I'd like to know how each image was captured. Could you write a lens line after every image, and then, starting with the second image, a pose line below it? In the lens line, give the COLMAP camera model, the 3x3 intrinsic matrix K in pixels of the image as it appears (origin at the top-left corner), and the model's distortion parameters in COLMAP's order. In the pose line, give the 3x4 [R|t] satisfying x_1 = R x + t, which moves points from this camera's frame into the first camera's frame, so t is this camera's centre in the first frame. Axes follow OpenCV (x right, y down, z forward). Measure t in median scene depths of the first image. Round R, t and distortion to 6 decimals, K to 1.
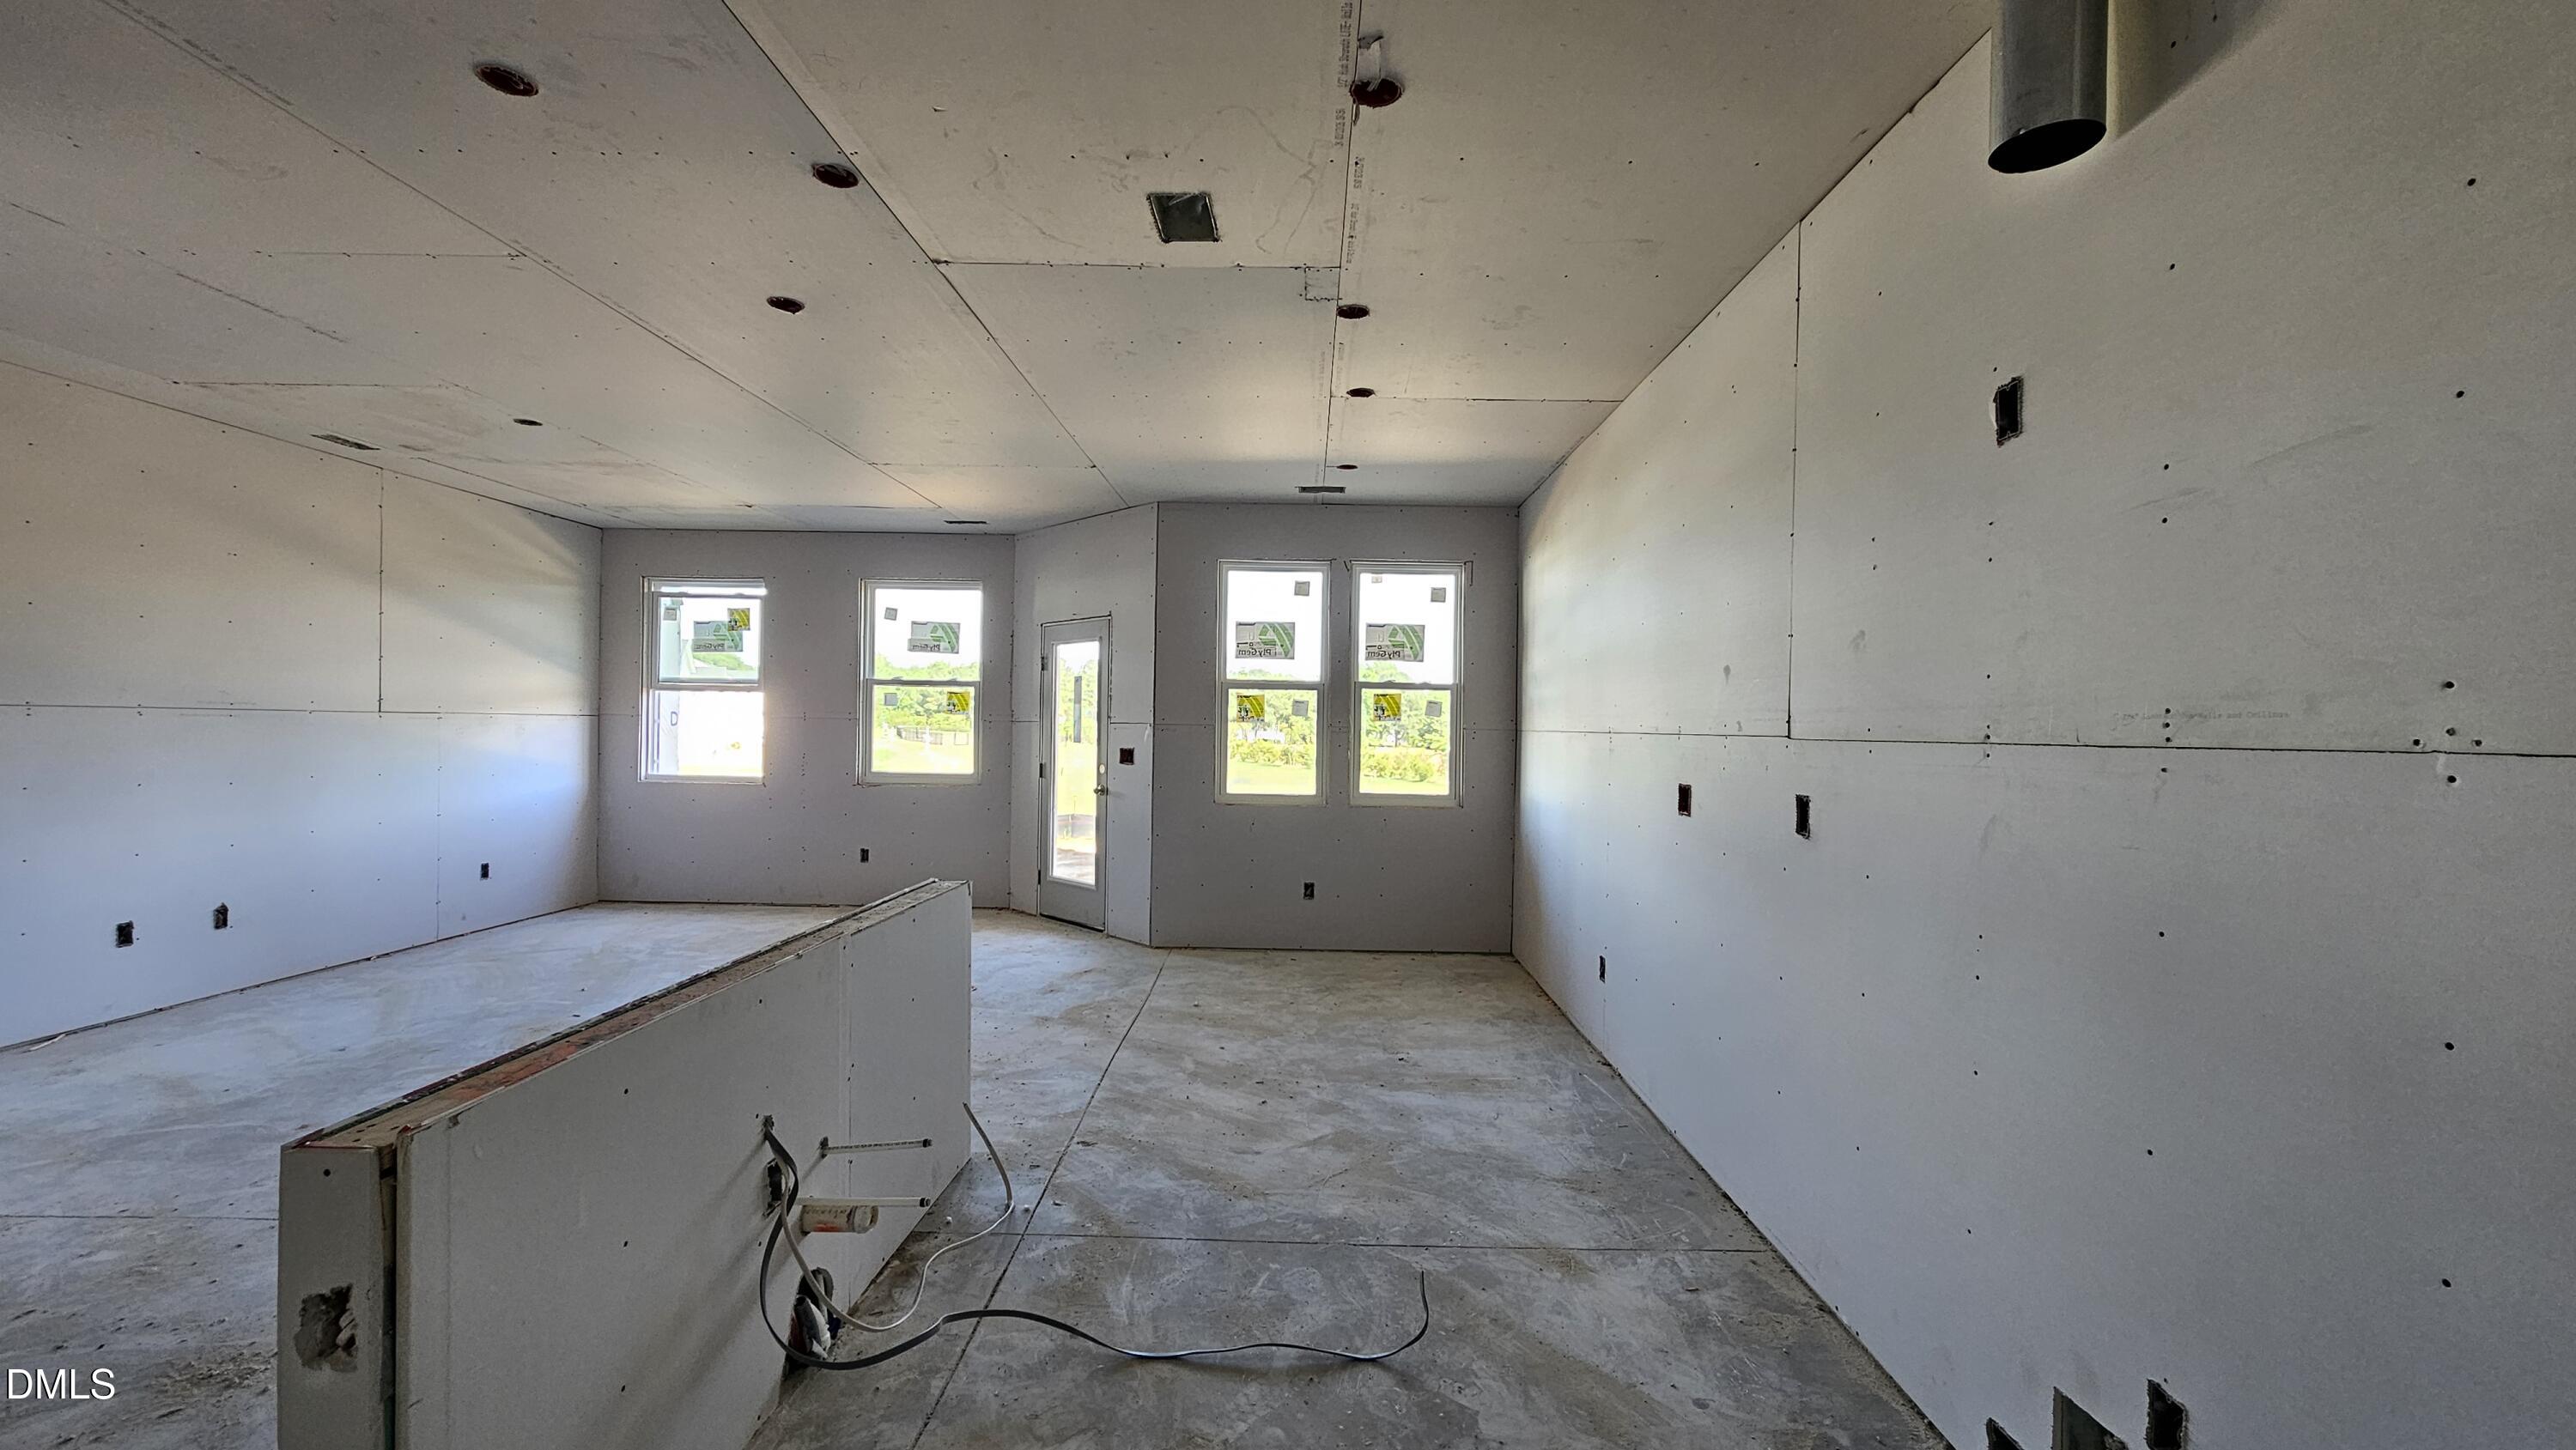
lens RADIAL K [[1047.6, 0, 1297.1], [0, 1047.6, 734.0], [0, 0, 1]] dist [-0.000671, 0.000469]
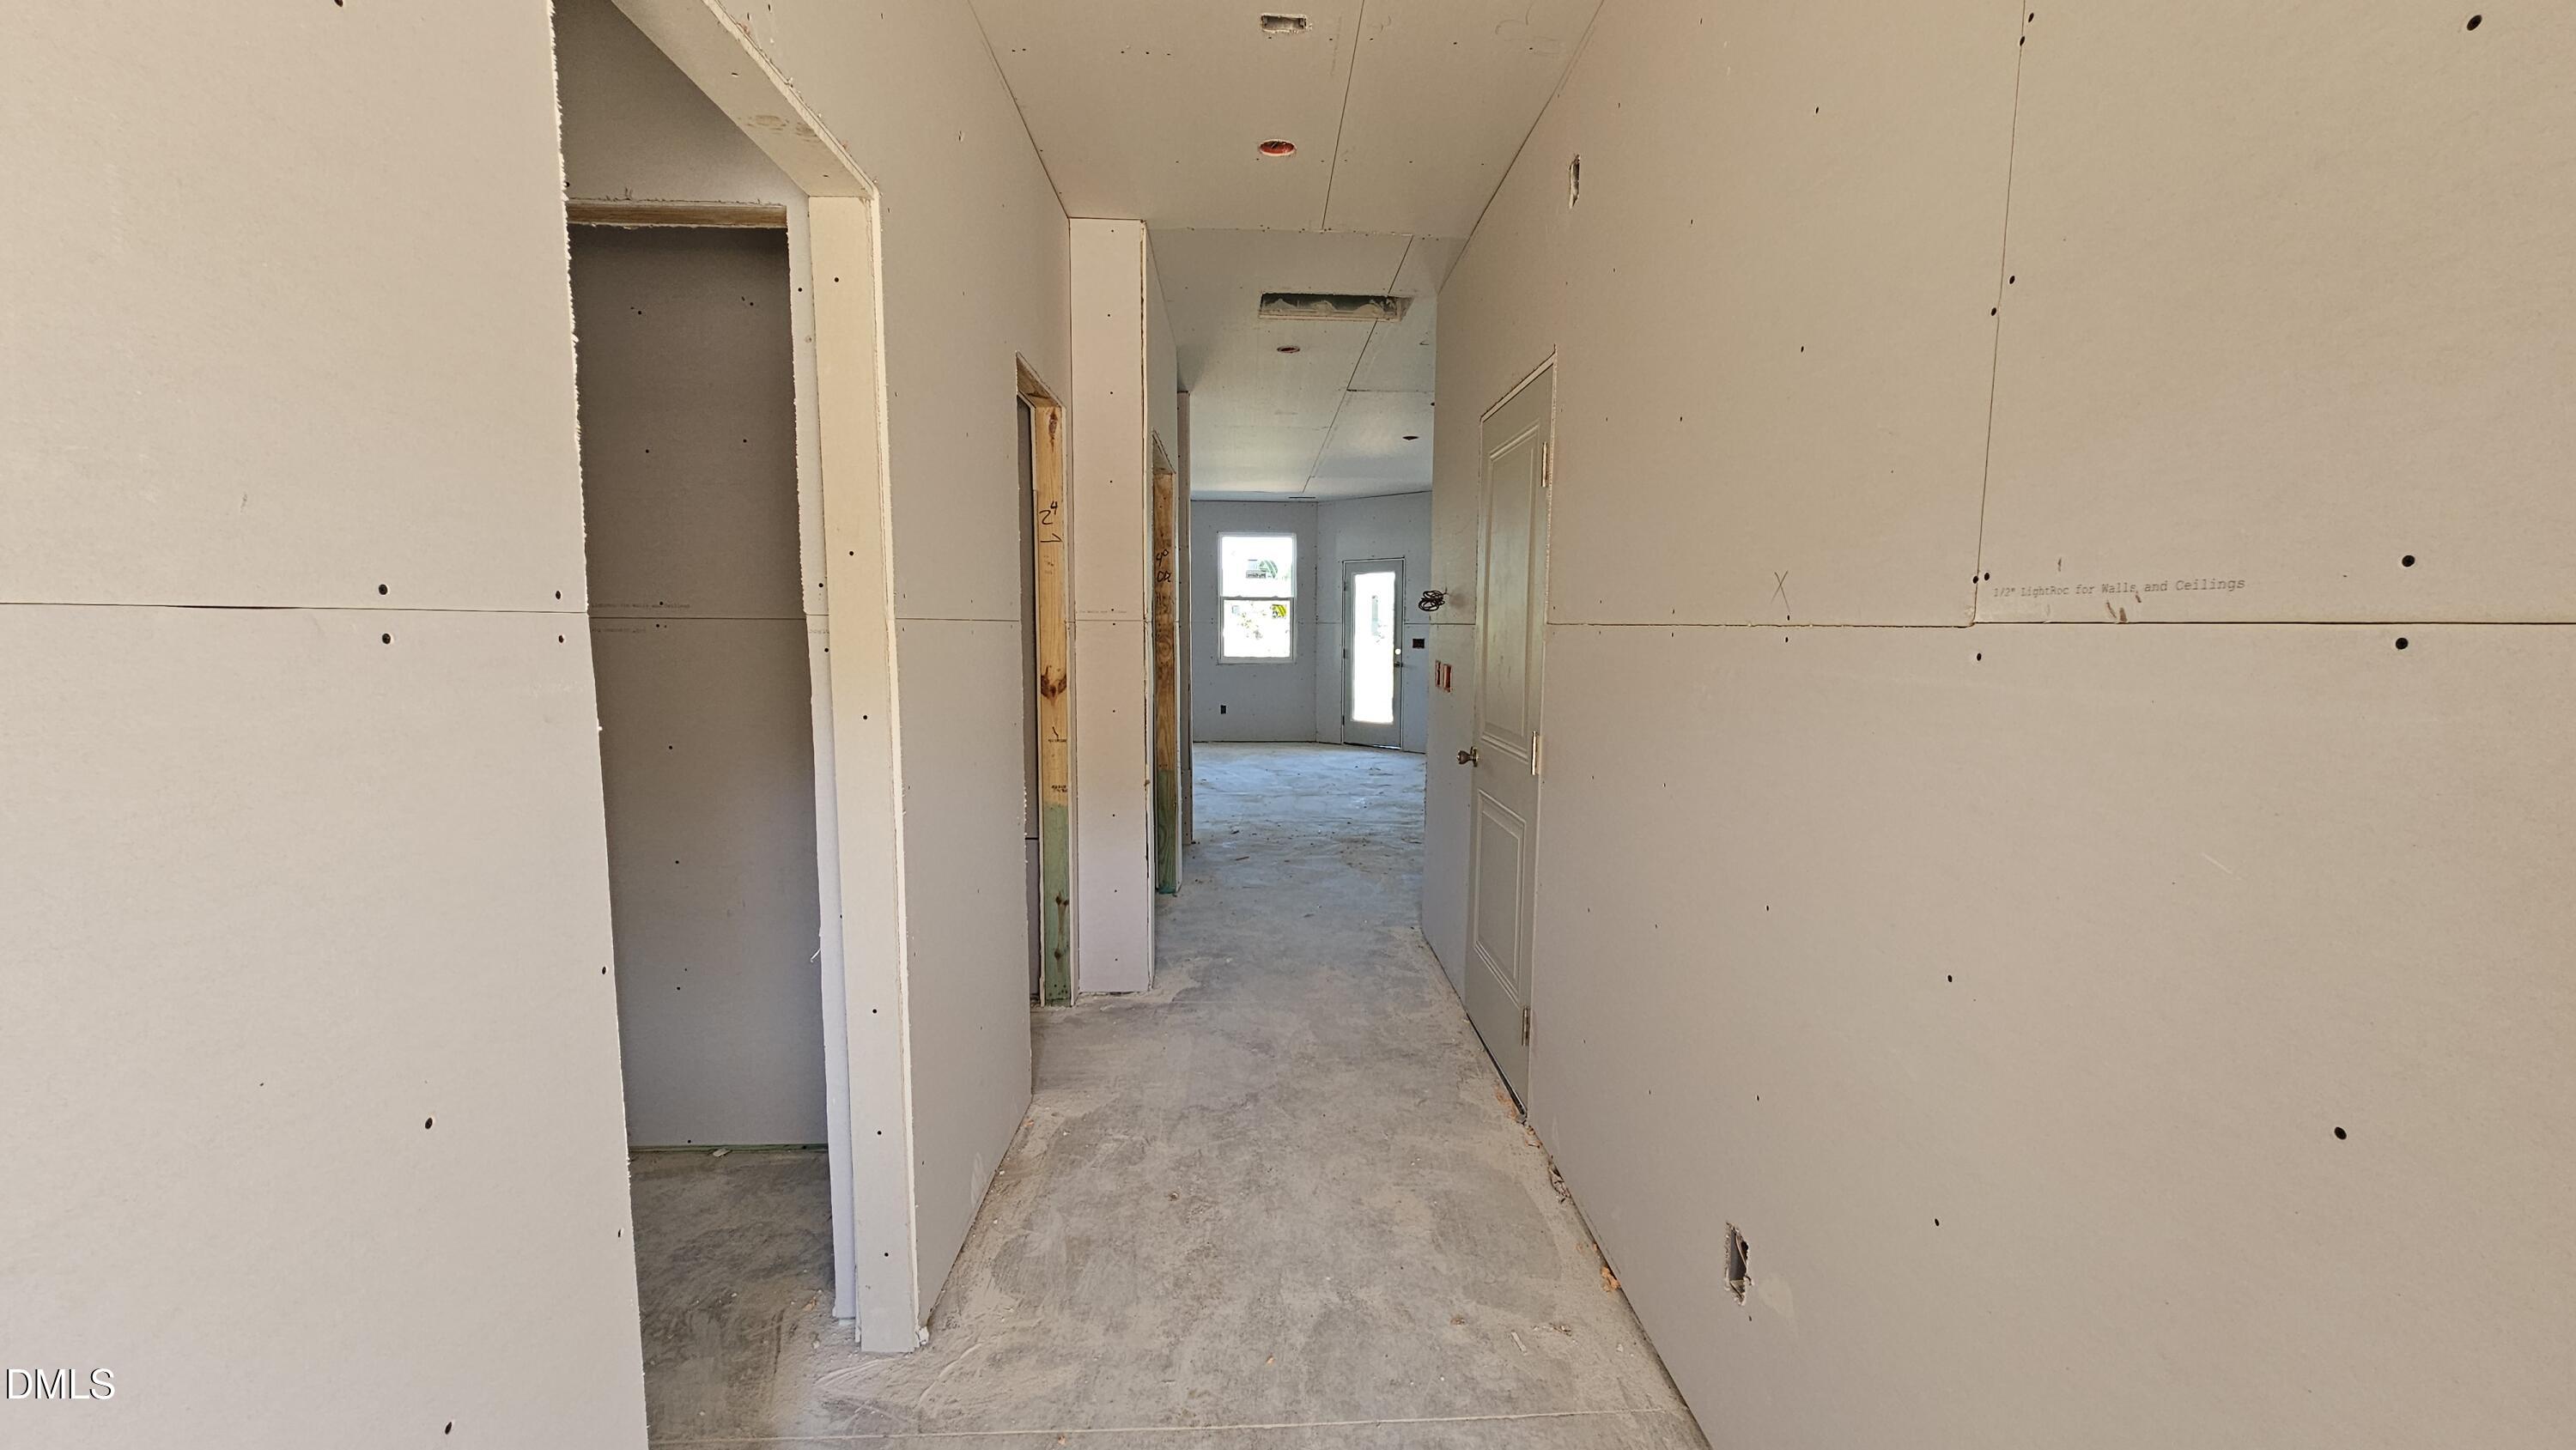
lens RADIAL K [[1047.6, 0, 1297.1], [0, 1047.6, 734.0], [0, 0, 1]] dist [-0.000671, 0.000469]
pose [[0.998490, -0.018247, 0.051822, -0.435771], [0.012962, 0.994848, 0.100542, -0.005567], [-0.053390, -0.099718, 0.993582, -0.650025]]
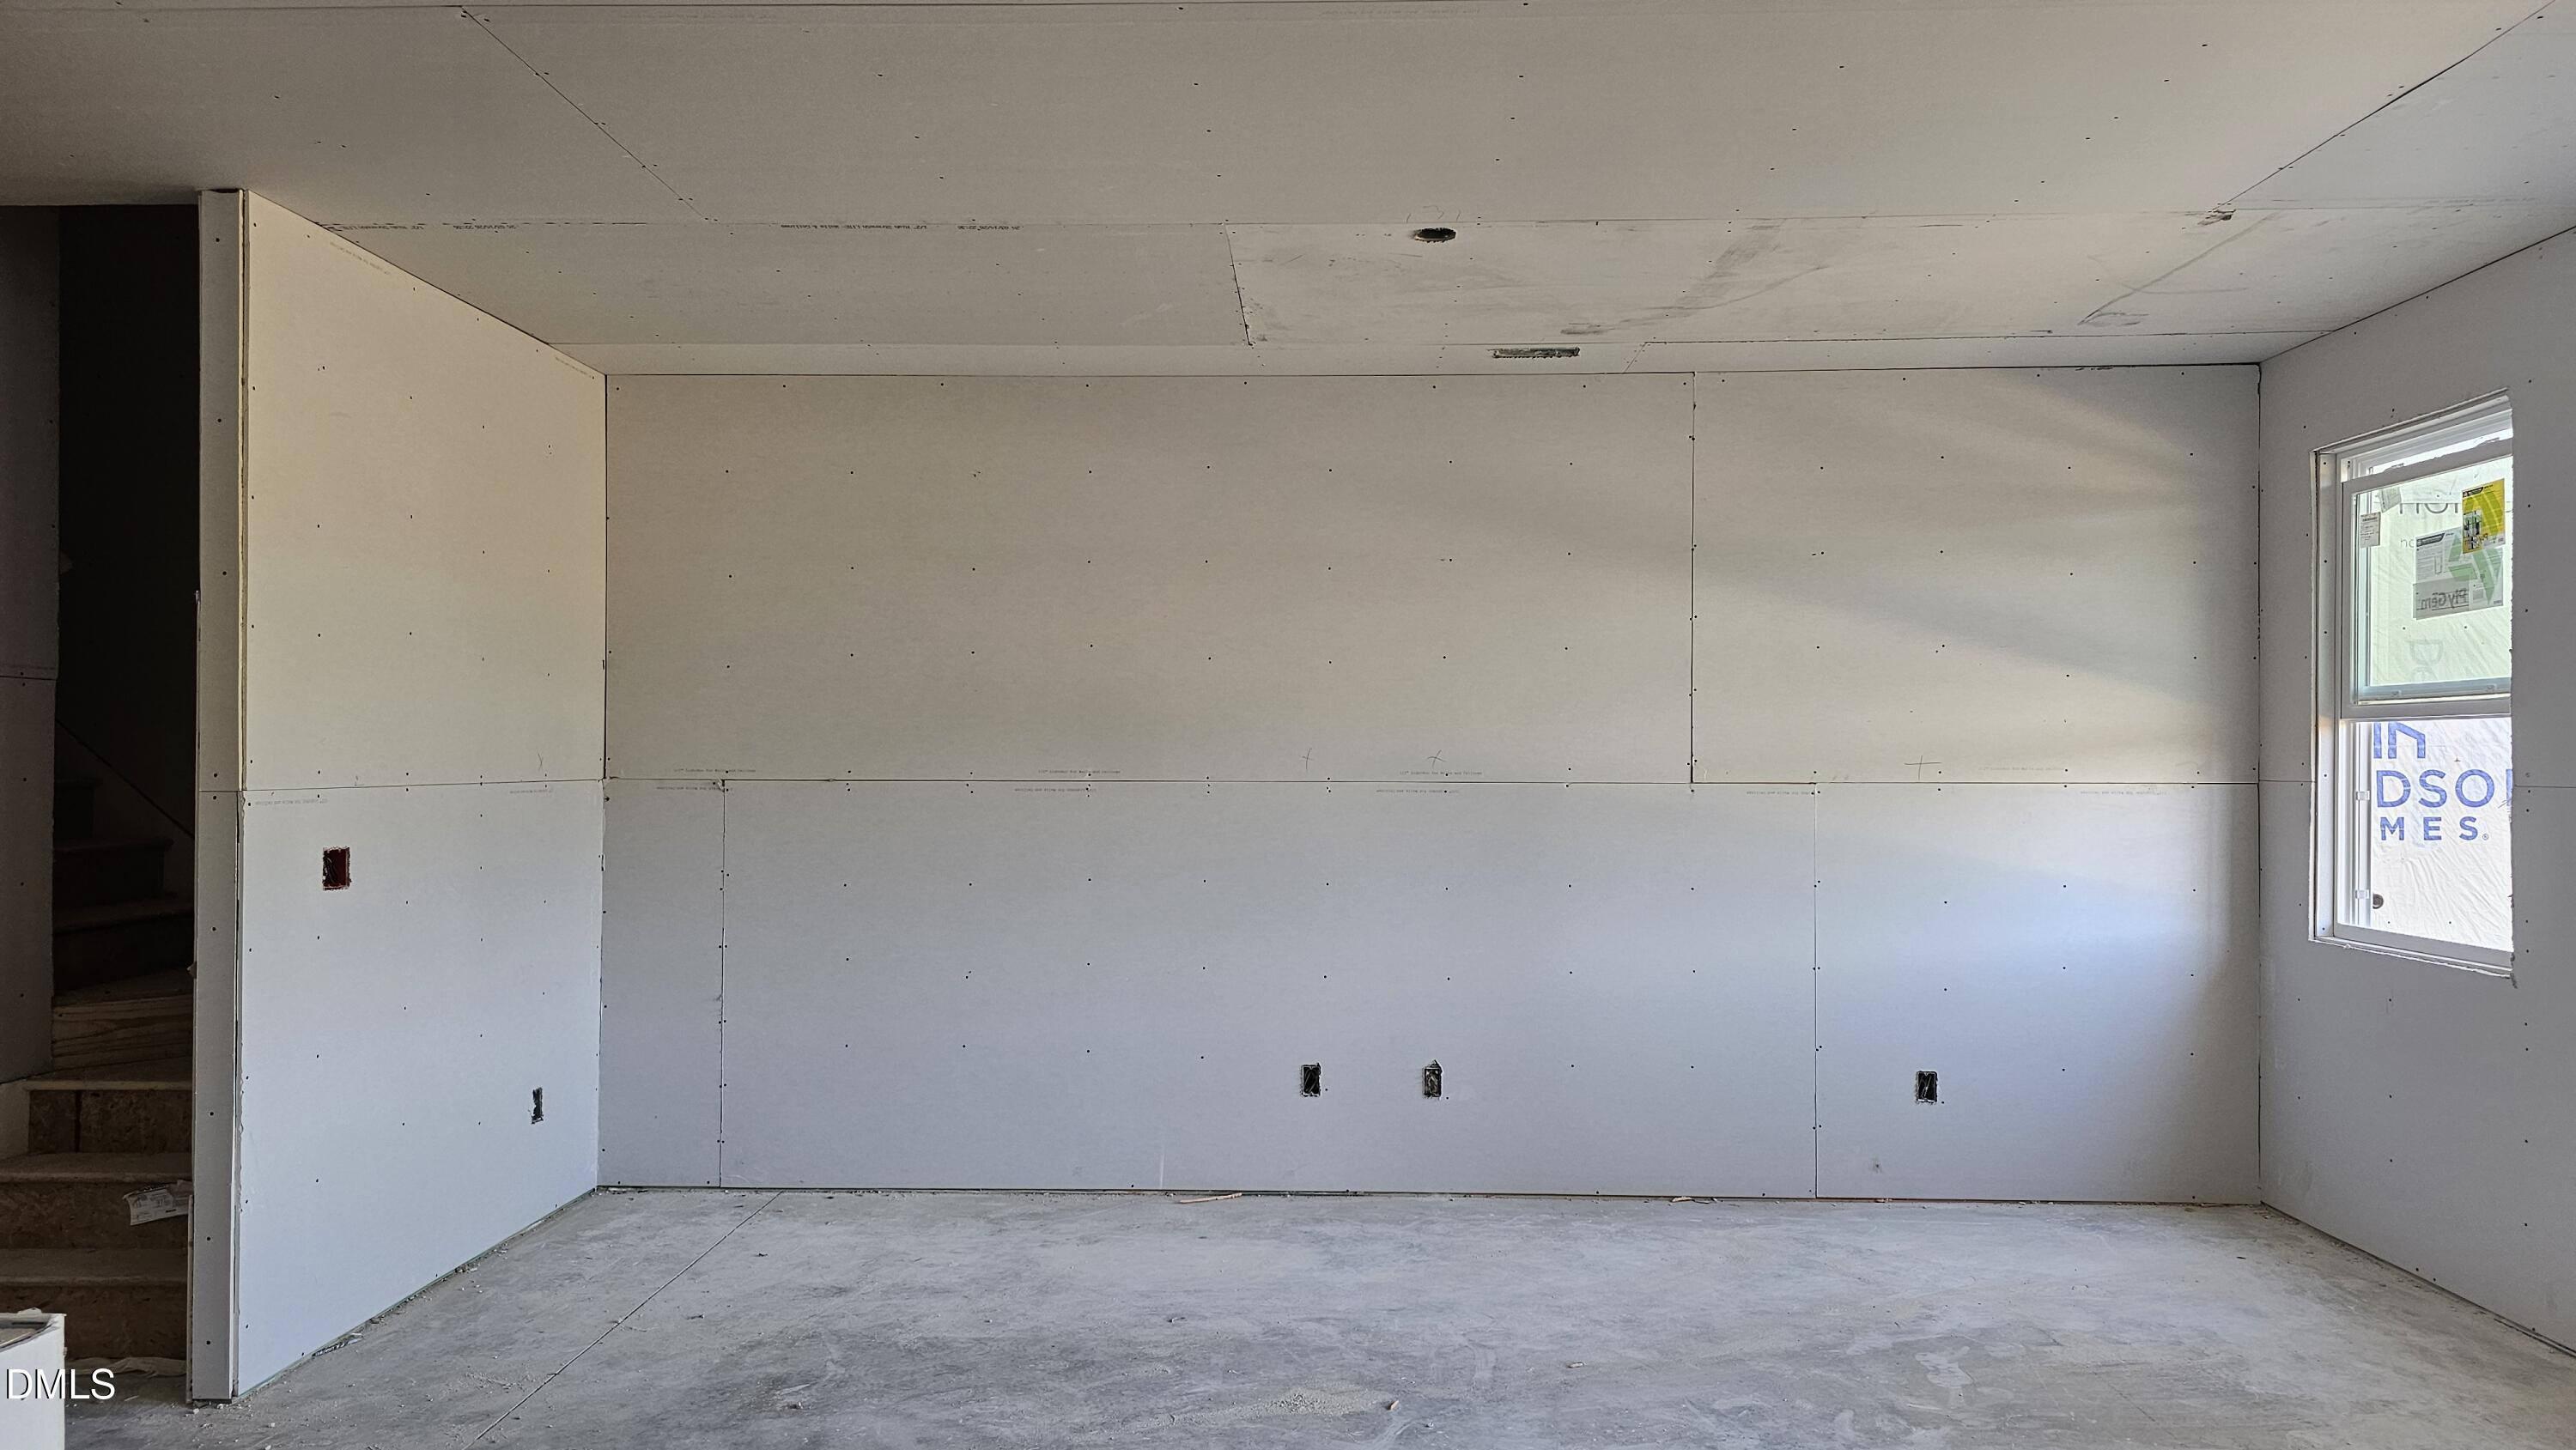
lens RADIAL K [[1734.3, 0, 1279.6], [0, 1734.3, 736.2], [0, 0, 1]] dist [0.029042, -0.001473]
pose [[-0.022030, -0.030197, -0.999301, 0.098067], [-0.007346, 0.999522, -0.030041, -0.013798], [0.999730, 0.006679, -0.022241, 0.683708]]
